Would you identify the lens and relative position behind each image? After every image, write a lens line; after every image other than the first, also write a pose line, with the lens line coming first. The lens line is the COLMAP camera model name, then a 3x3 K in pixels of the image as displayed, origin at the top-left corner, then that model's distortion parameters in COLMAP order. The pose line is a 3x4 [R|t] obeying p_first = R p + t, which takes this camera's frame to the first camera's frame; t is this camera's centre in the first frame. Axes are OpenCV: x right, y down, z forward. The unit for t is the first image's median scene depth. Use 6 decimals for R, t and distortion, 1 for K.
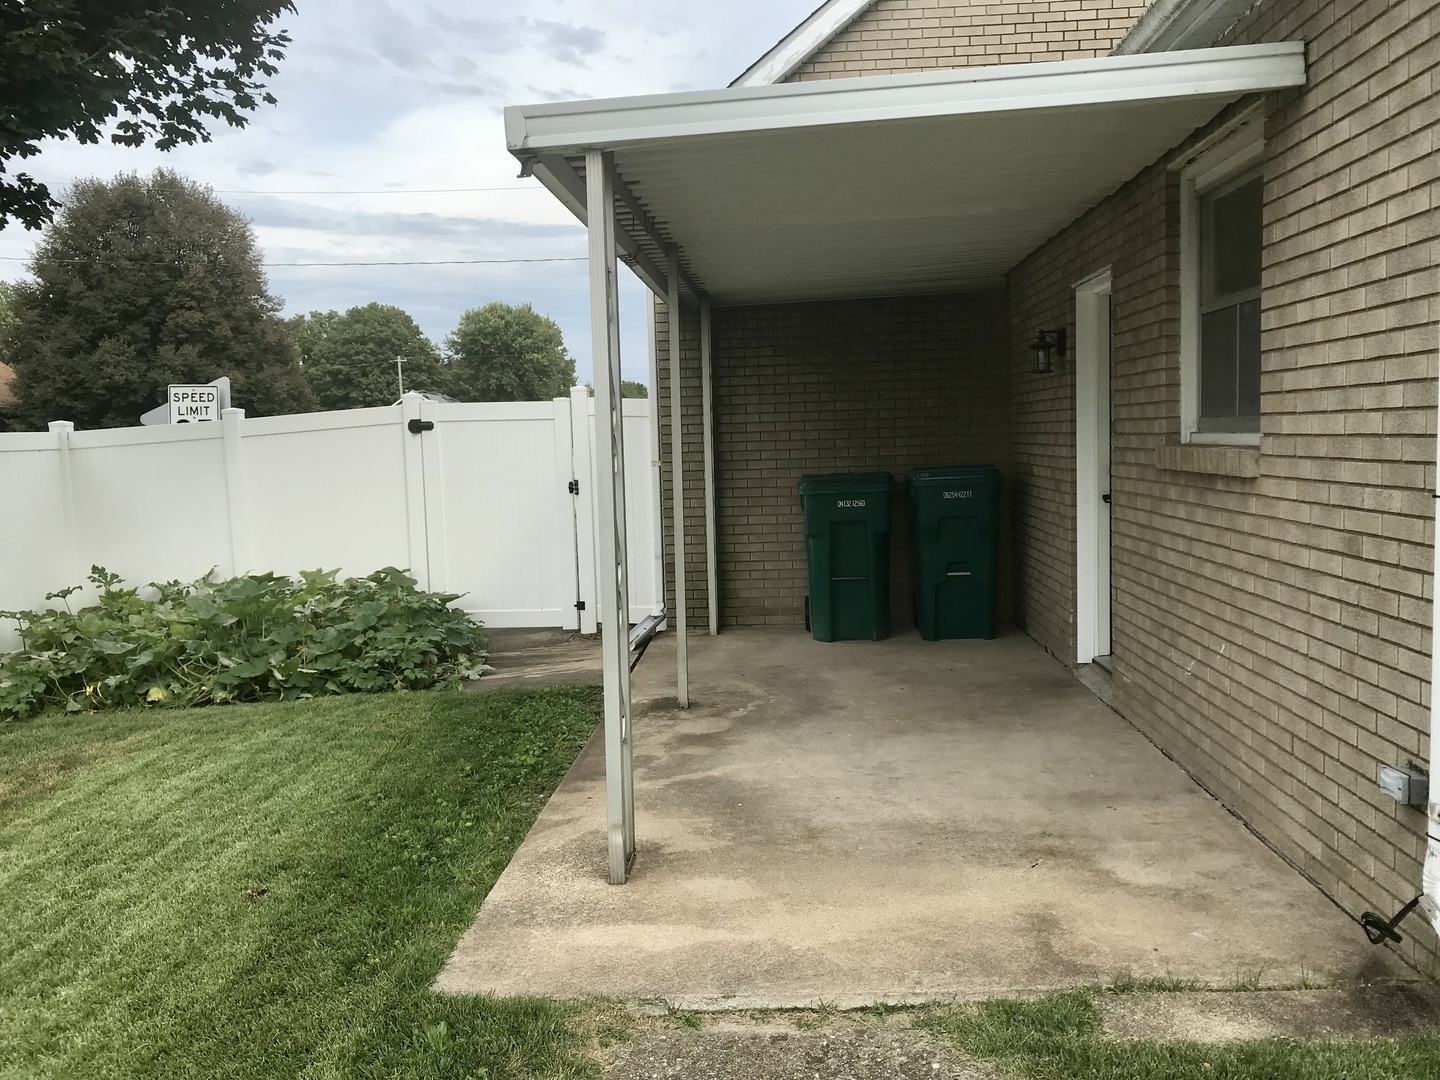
lens RADIAL K [[1155.7, 0, 720.0], [0, 1155.7, 540.0], [0, 0, 1]] dist [0.175083, 0.002535]
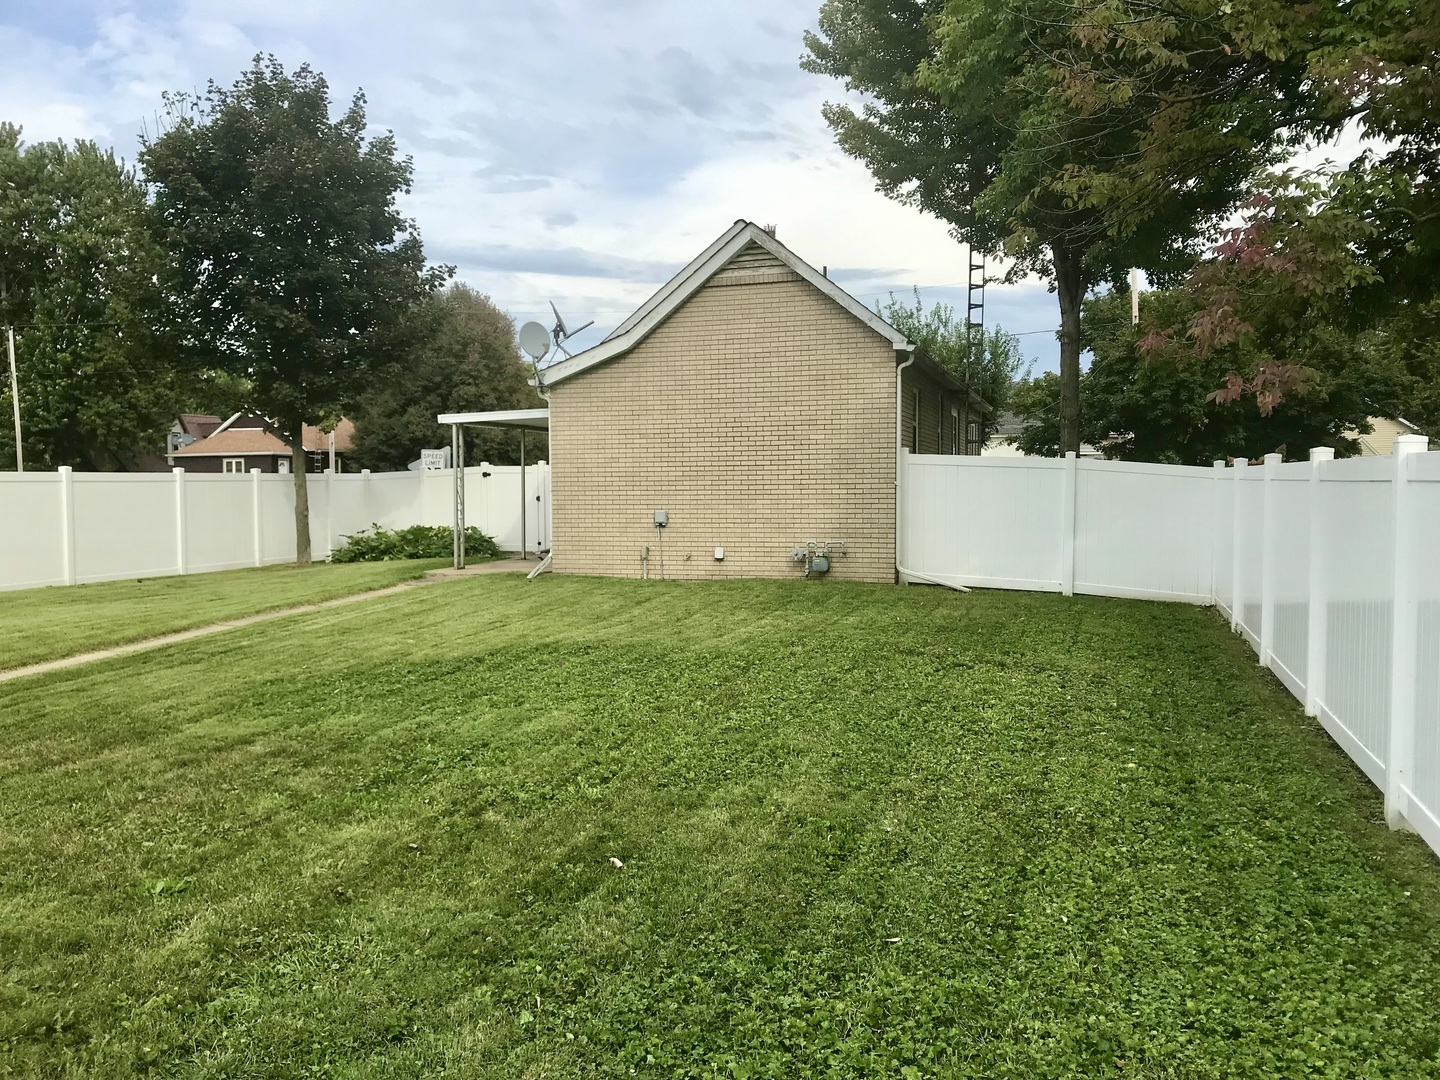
lens RADIAL K [[1198.6, 0, 720.0], [0, 1198.6, 540.0], [0, 0, 1]] dist [0.621684, 0.000639]
pose [[0.971412, 0.040141, -0.233982, 0.192338], [-0.049943, 0.998099, -0.036120, 0.026436], [0.232087, 0.046773, 0.971570, -0.332722]]
